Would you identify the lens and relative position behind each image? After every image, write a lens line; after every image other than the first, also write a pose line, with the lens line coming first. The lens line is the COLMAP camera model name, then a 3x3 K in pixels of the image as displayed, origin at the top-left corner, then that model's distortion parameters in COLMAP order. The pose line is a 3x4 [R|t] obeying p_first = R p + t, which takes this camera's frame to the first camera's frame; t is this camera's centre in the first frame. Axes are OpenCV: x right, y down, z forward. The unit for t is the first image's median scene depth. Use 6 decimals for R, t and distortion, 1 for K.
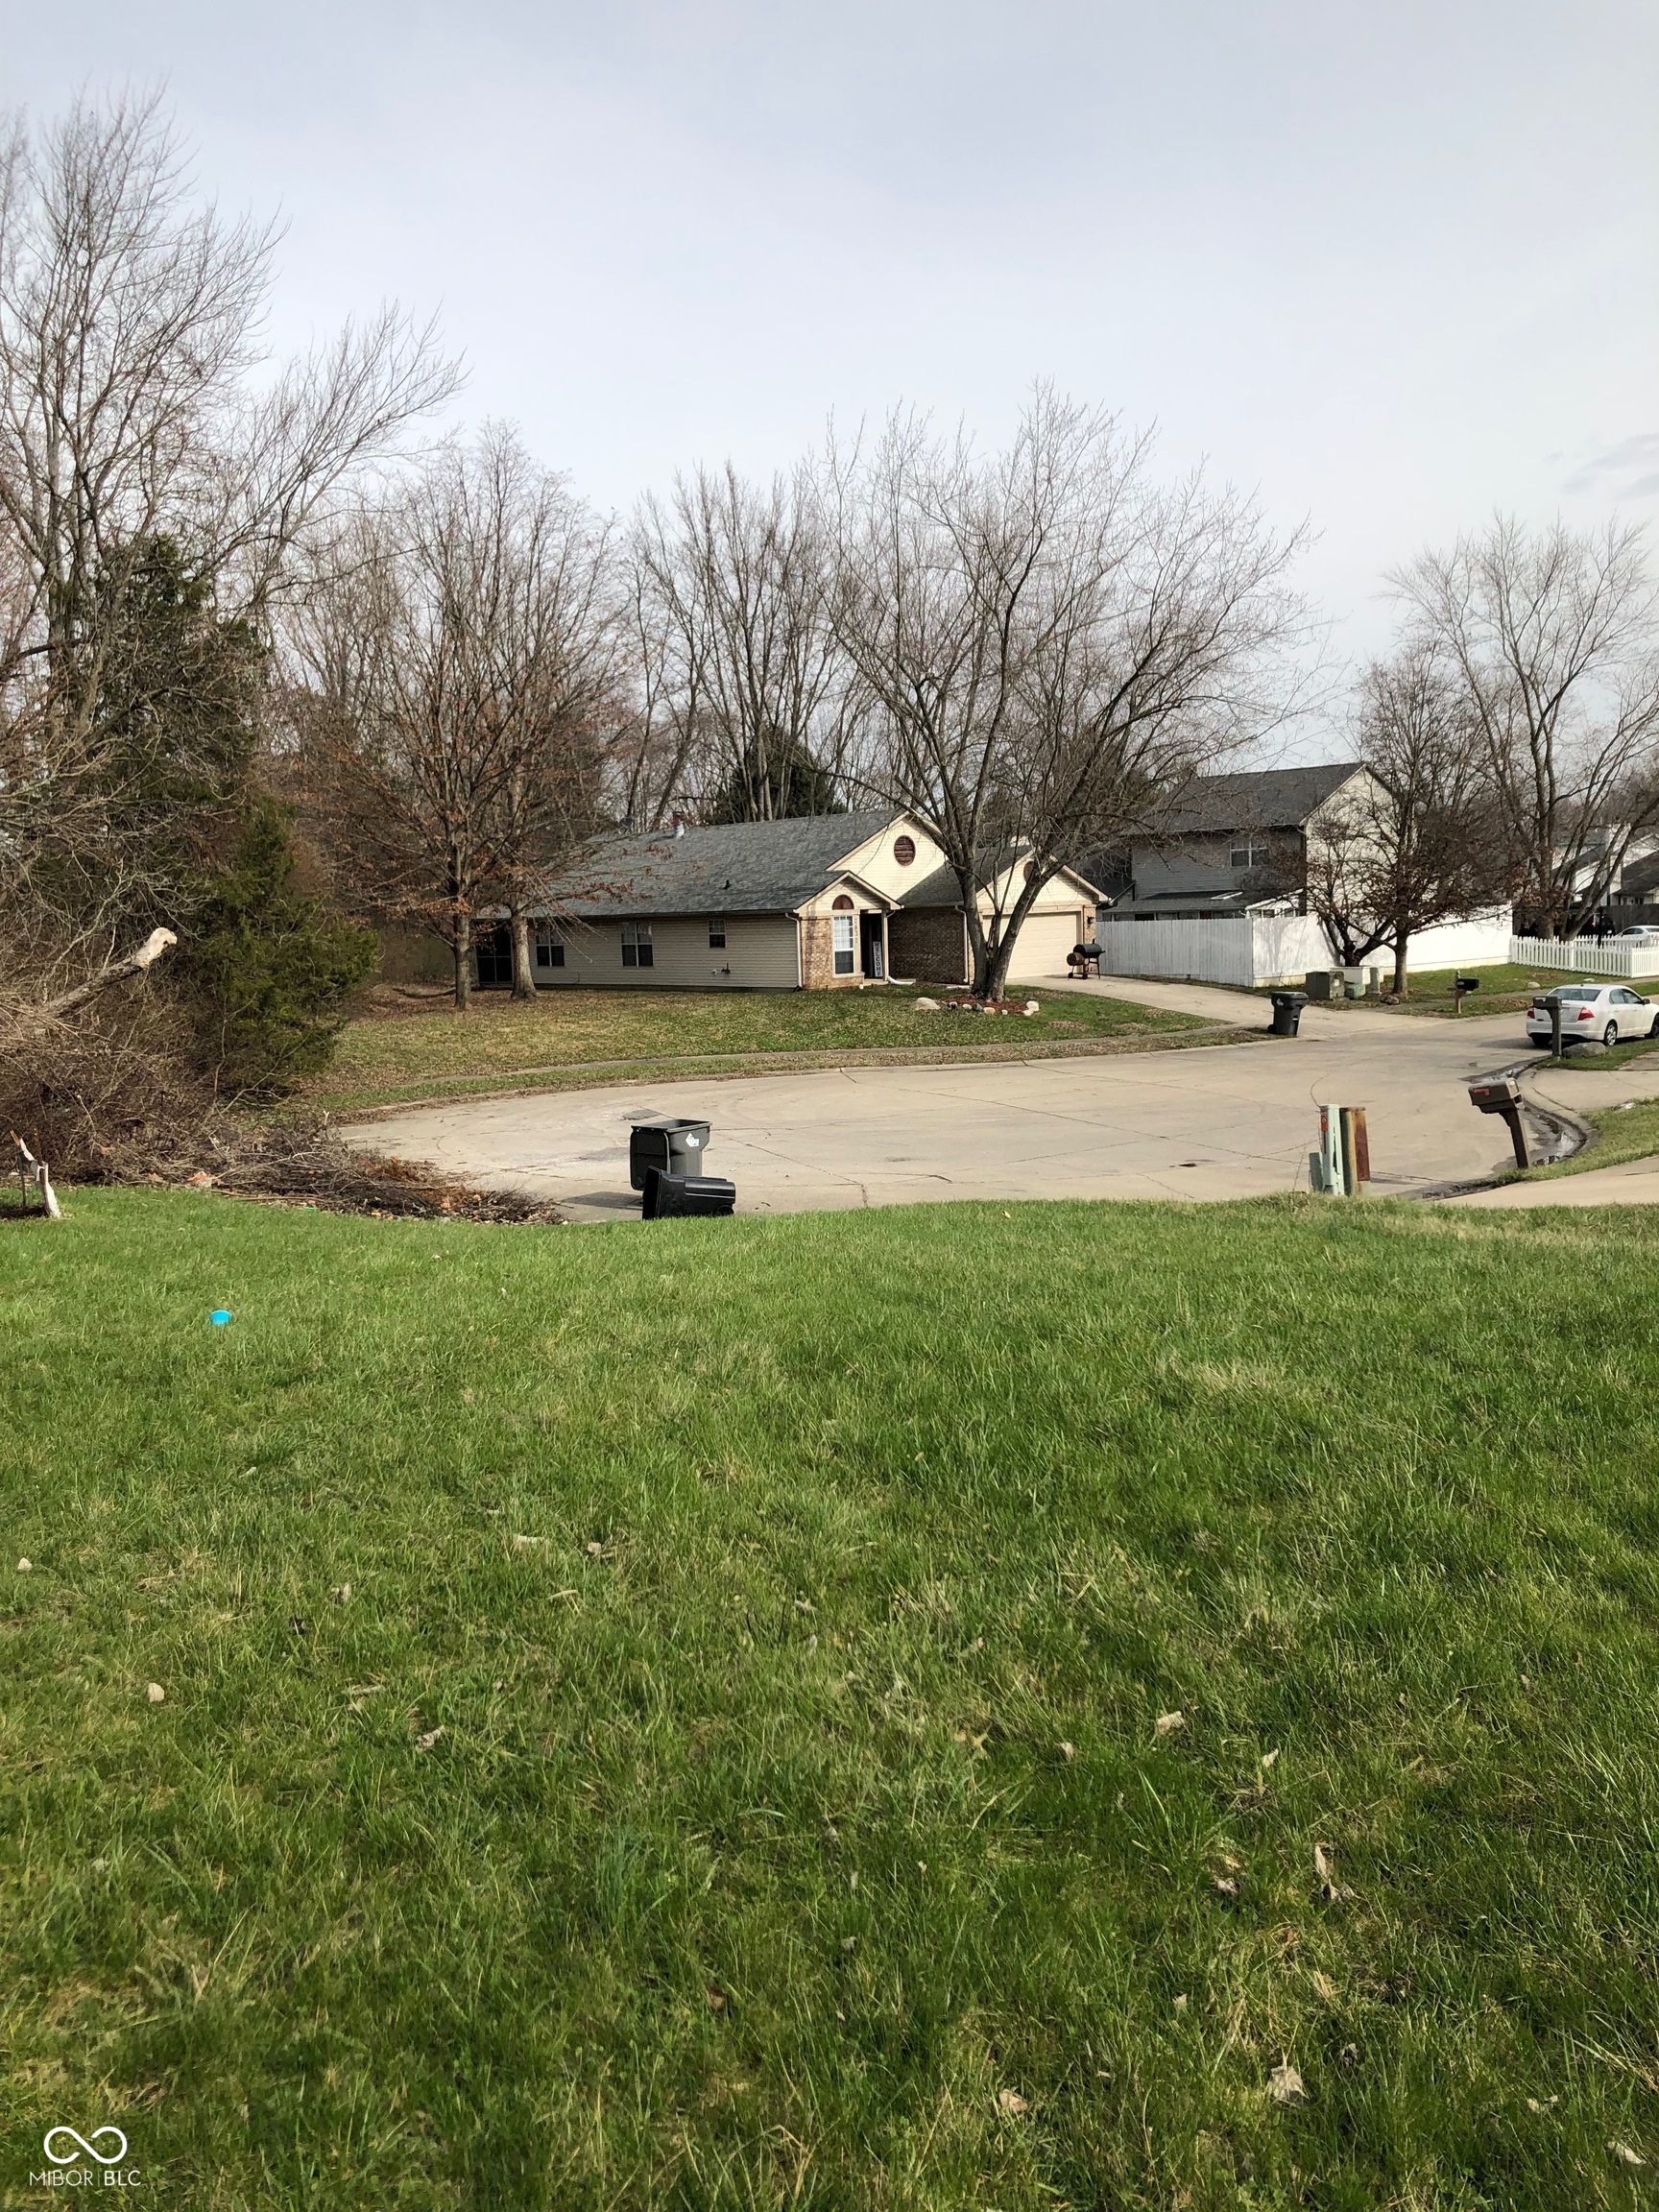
lens RADIAL K [[1796.4, 0, 740.1], [0, 1796.4, 1110.5], [0, 0, 1]] dist [0.048394, -0.206772]
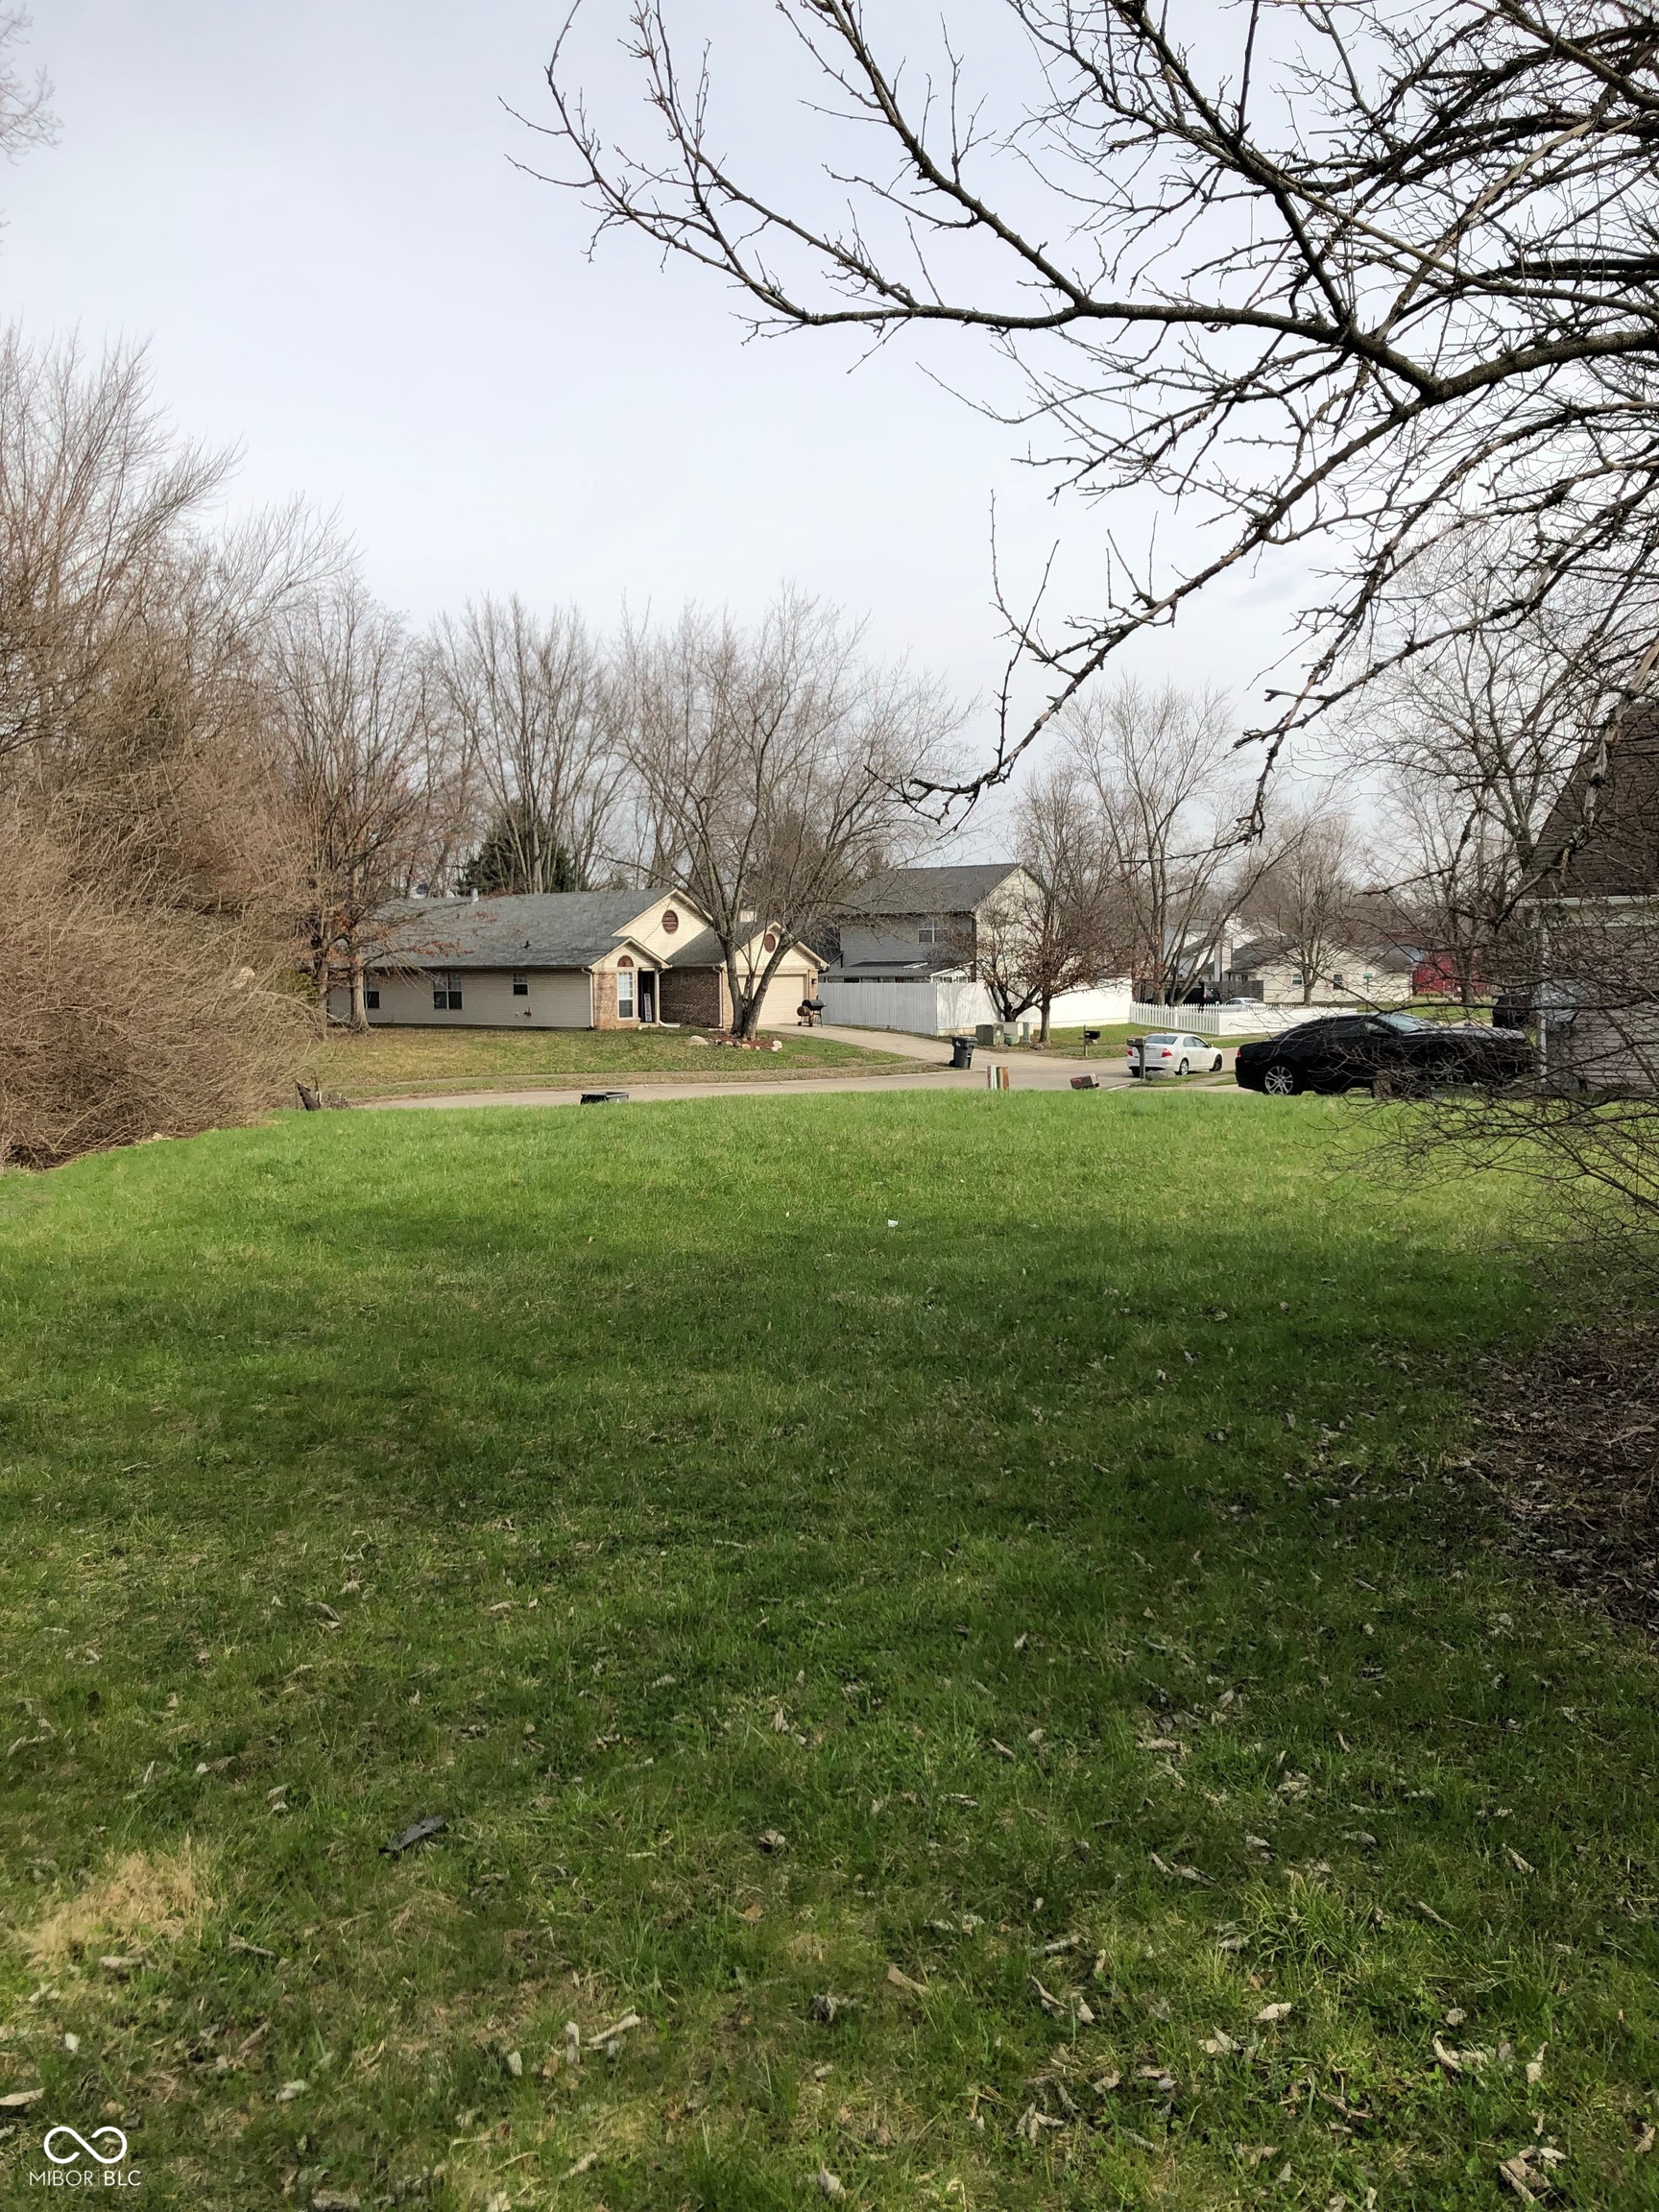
lens RADIAL K [[1796.4, 0, 740.1], [0, 1796.4, 1110.5], [0, 0, 1]] dist [0.048394, -0.206772]
pose [[0.984142, 0.013878, 0.176840, -0.082099], [-0.008034, 0.999399, -0.033719, 0.029778], [-0.177202, 0.031764, 0.983662, -0.244237]]
